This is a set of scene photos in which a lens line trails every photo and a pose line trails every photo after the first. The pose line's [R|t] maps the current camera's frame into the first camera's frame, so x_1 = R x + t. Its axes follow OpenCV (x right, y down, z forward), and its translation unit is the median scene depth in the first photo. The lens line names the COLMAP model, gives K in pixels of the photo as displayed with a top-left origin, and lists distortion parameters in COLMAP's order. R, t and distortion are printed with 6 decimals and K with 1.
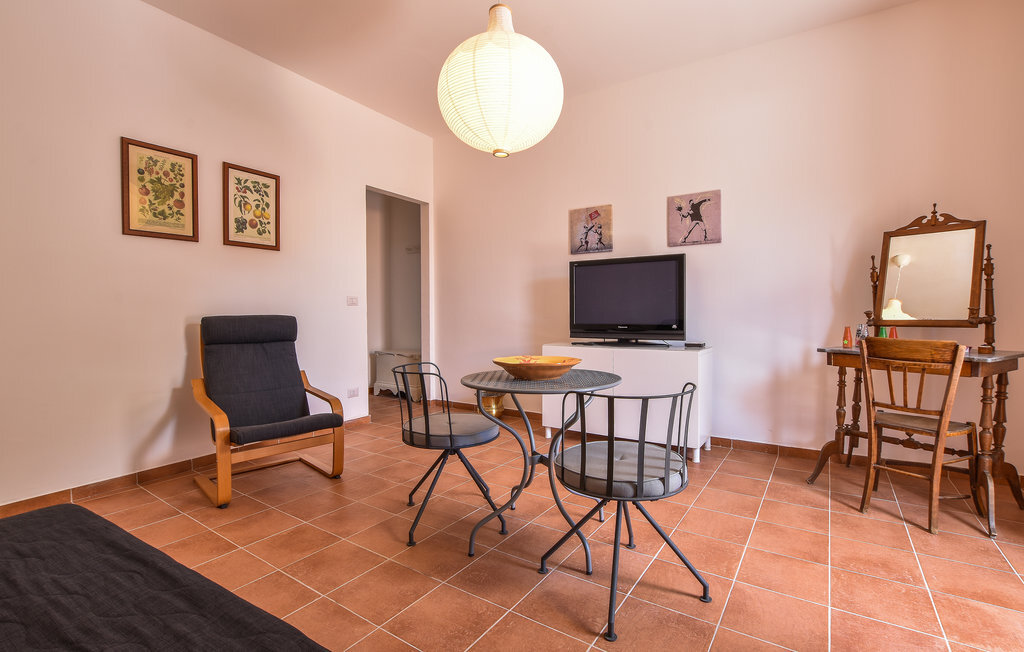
lens RADIAL K [[458.2, 0, 518.9], [0, 458.2, 327.7], [0, 0, 1]] dist [-0.031221, 0.000702]
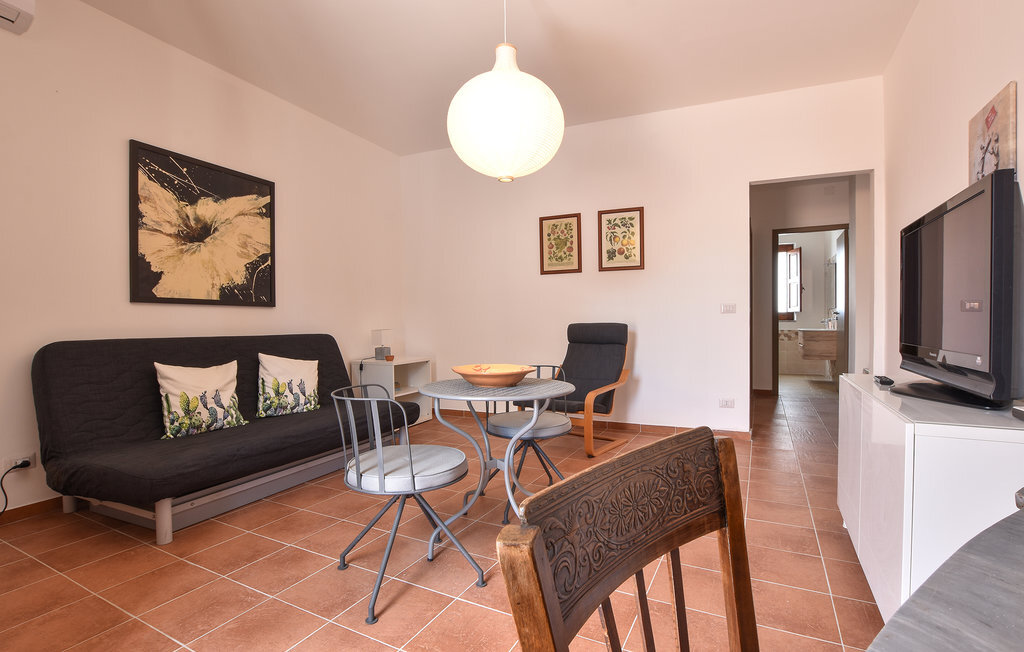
lens RADIAL K [[458.2, 0, 519.0], [0, 458.2, 325.8], [0, 0, 1]] dist [-0.031221, 0.000702]
pose [[0.156388, 0.009803, -0.987647, 0.644720], [-0.027353, 0.999610, 0.005590, -0.019430], [0.987317, 0.026141, 0.156595, 0.520925]]
